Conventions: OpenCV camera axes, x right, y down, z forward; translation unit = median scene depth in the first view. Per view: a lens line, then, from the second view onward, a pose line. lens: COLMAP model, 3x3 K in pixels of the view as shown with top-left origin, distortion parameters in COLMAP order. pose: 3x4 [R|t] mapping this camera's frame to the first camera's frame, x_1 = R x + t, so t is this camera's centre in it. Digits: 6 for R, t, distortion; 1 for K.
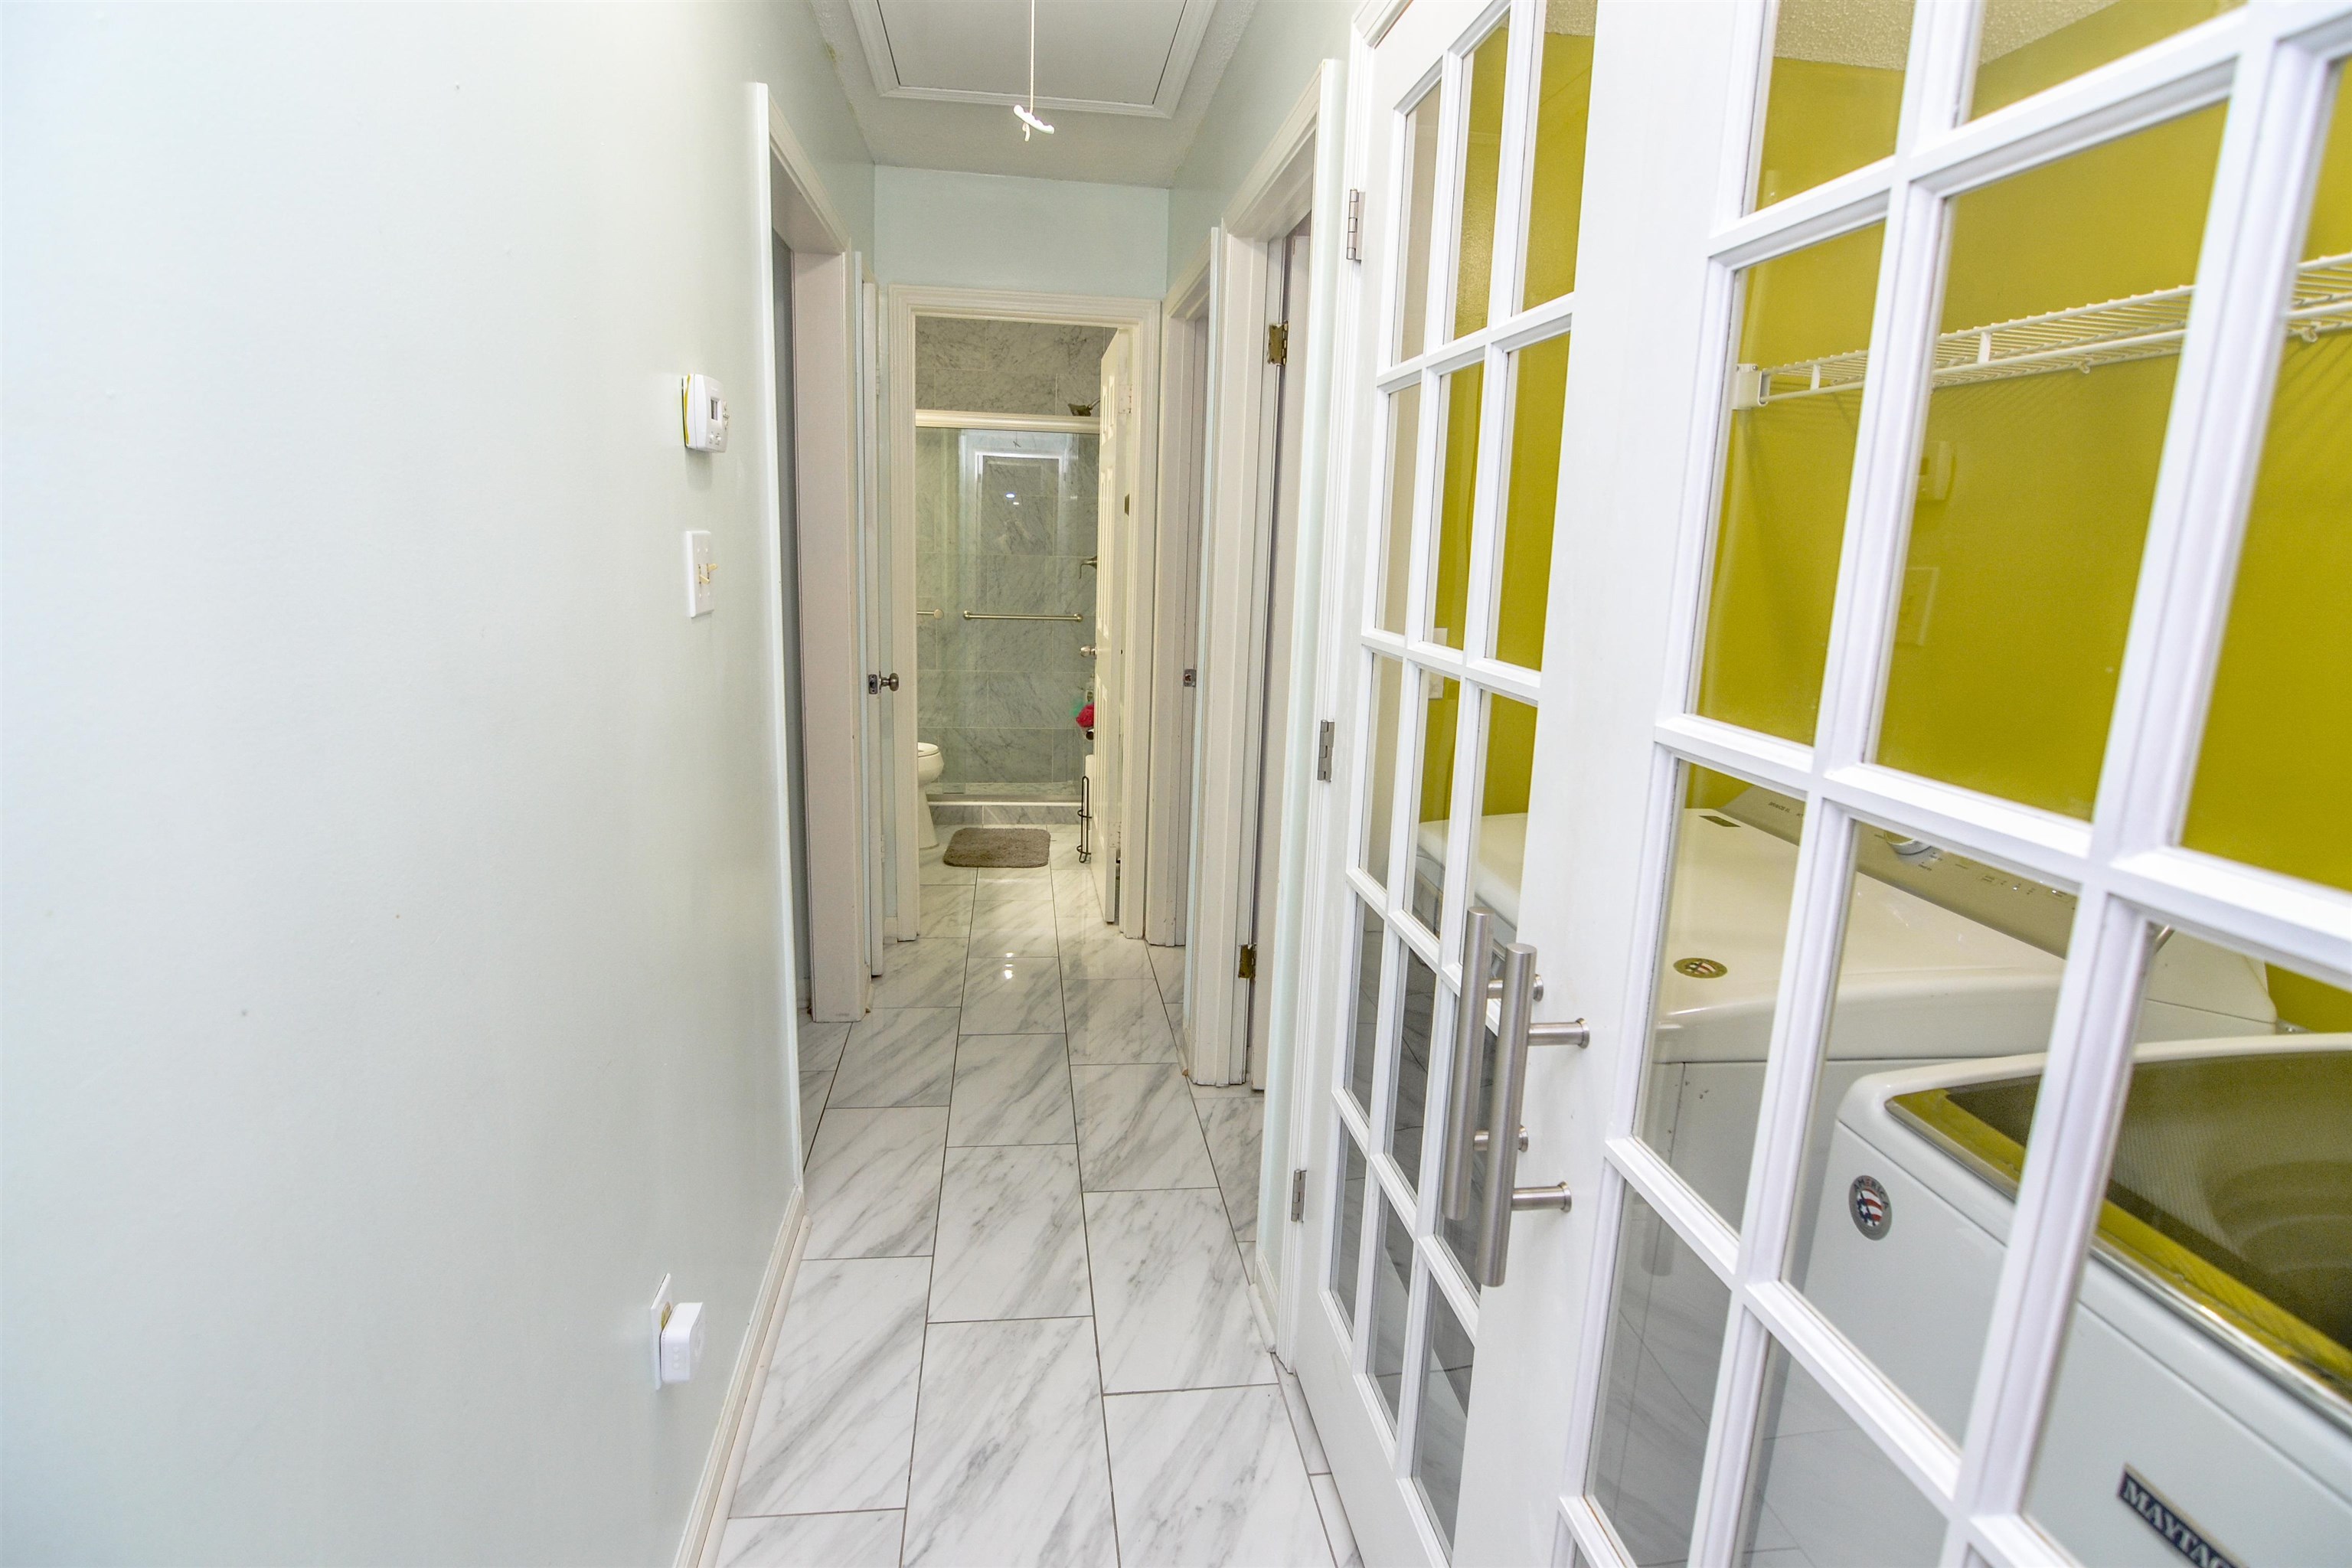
lens RADIAL K [[1169.3, 0, 1166.2], [0, 1169.3, 774.6], [0, 0, 1]] dist [-0.034010, 0.013456]
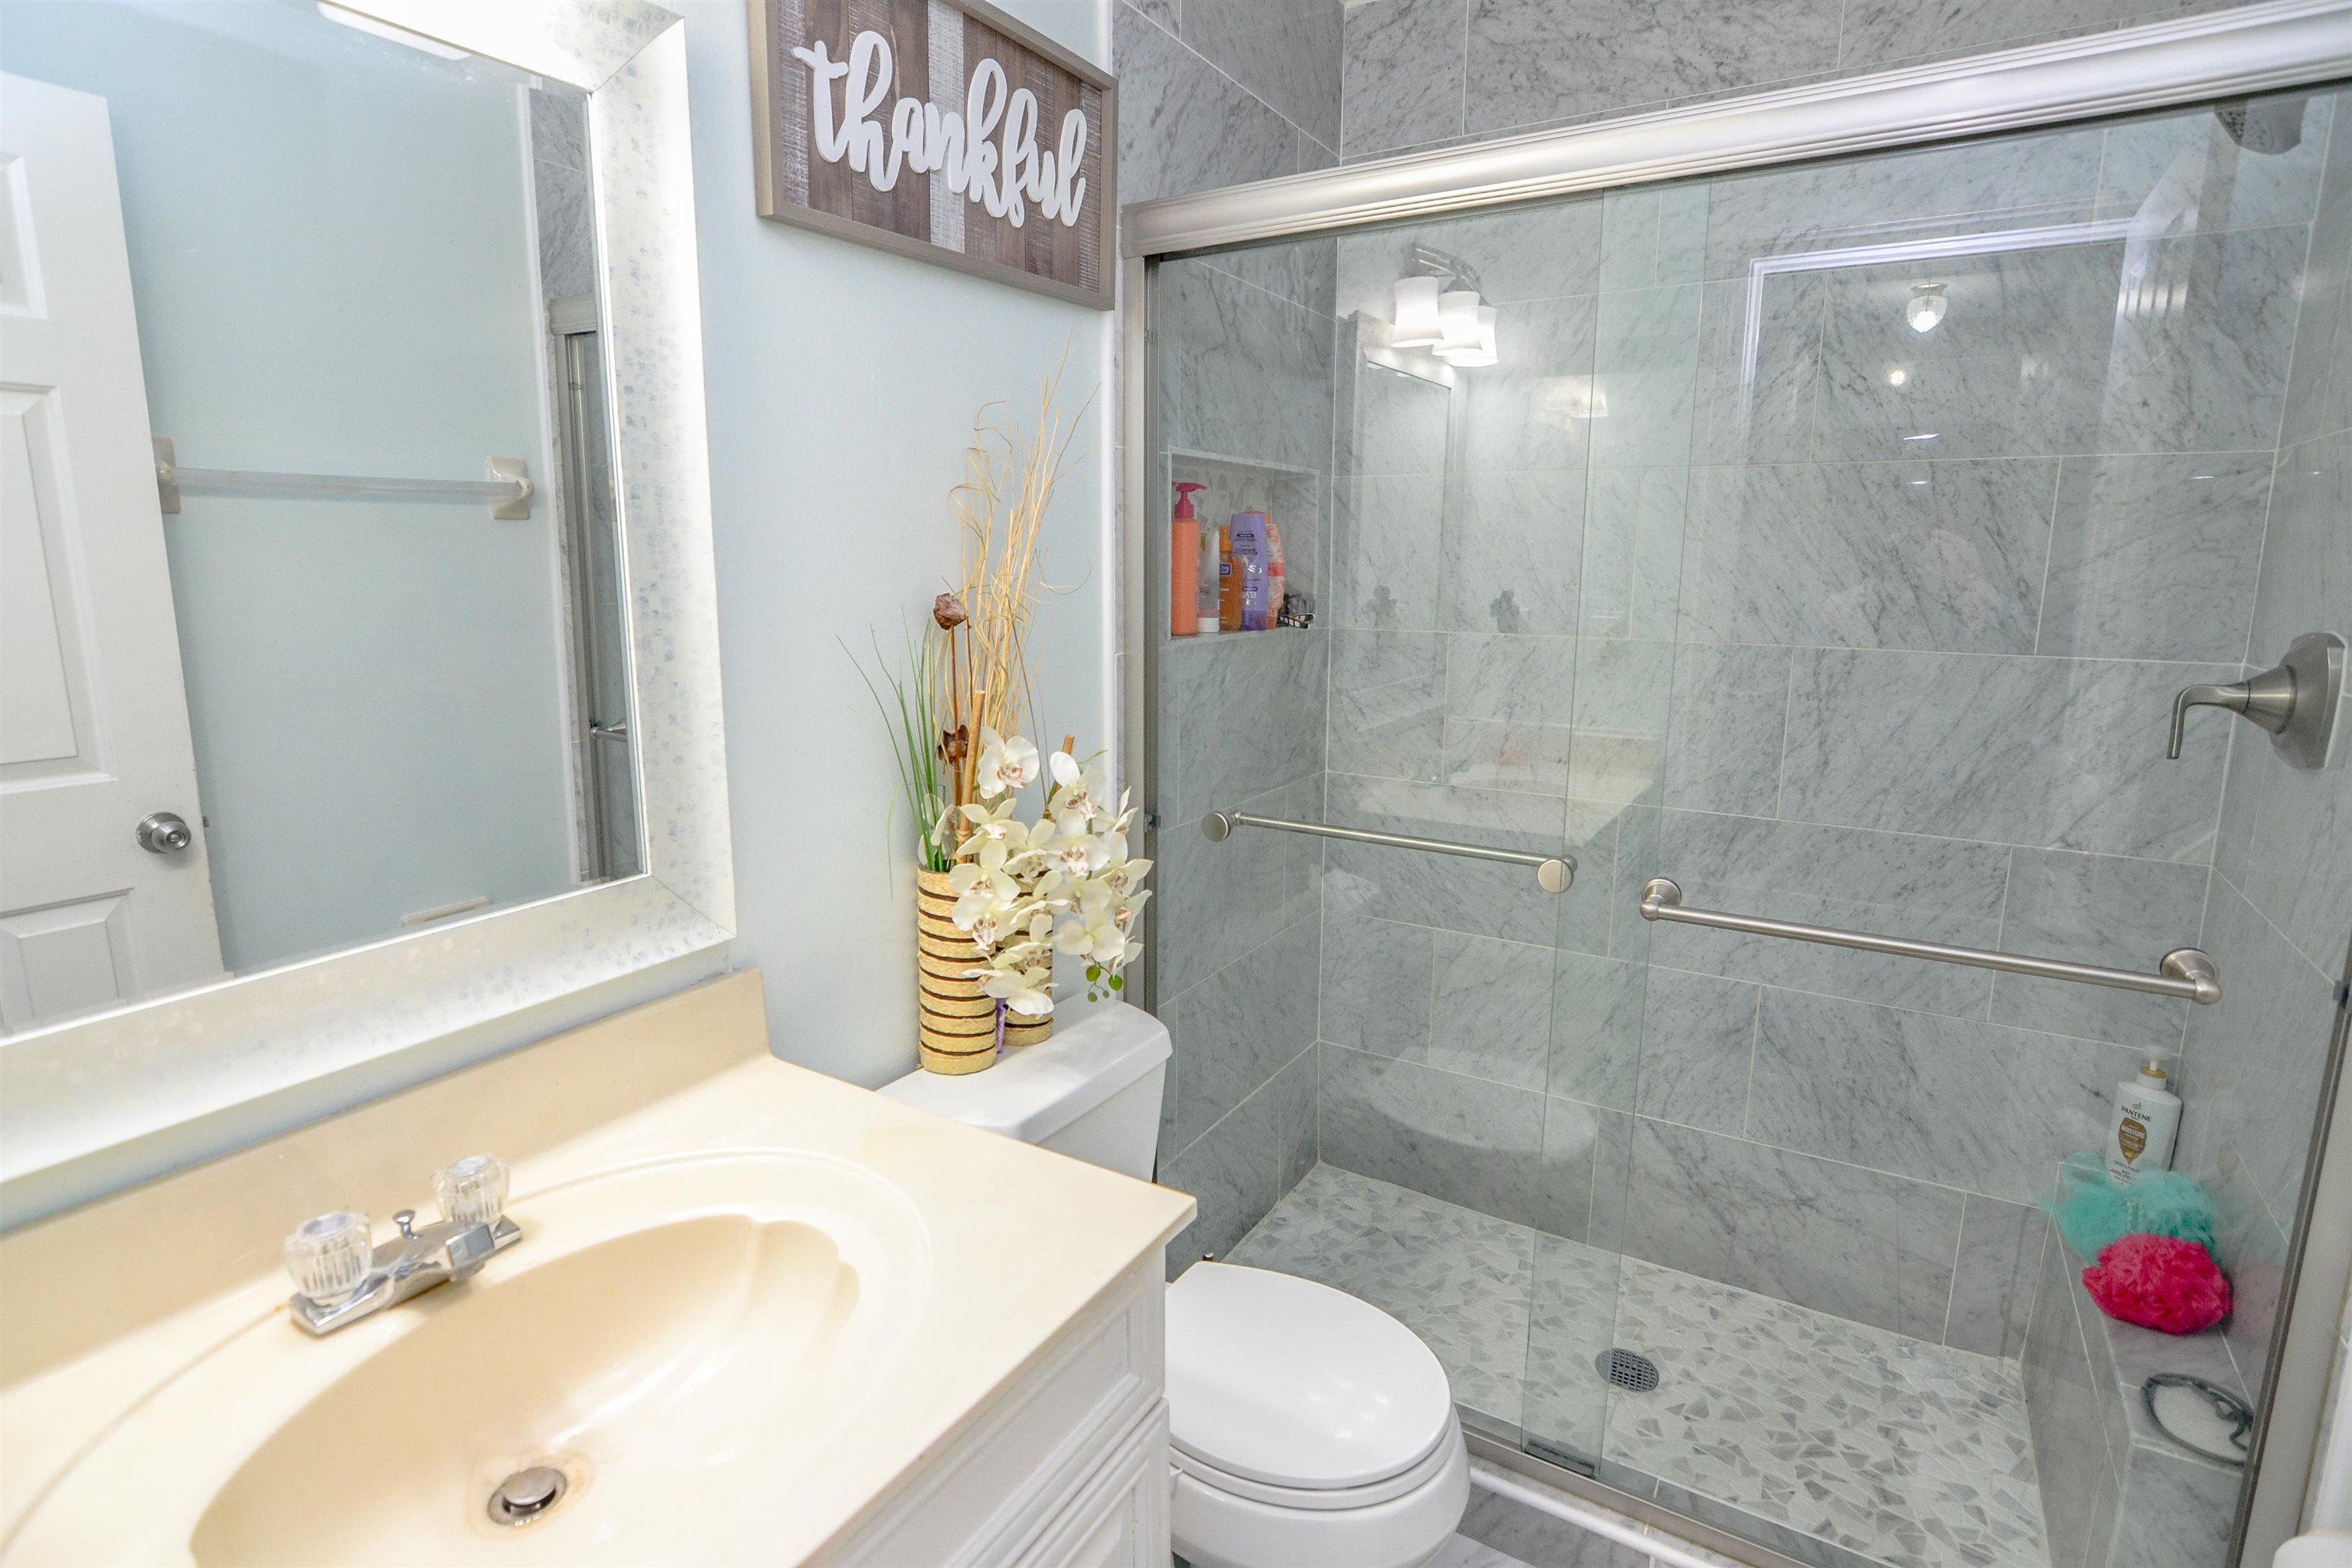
lens RADIAL K [[1169.3, 0, 1166.2], [0, 1169.3, 774.6], [0, 0, 1]] dist [-0.034010, 0.013456]
pose [[0.776299, 0.085017, -0.624606, -0.082766], [-0.105352, 0.994425, 0.004416, -0.134412], [0.621499, 0.062376, 0.780928, 0.634723]]
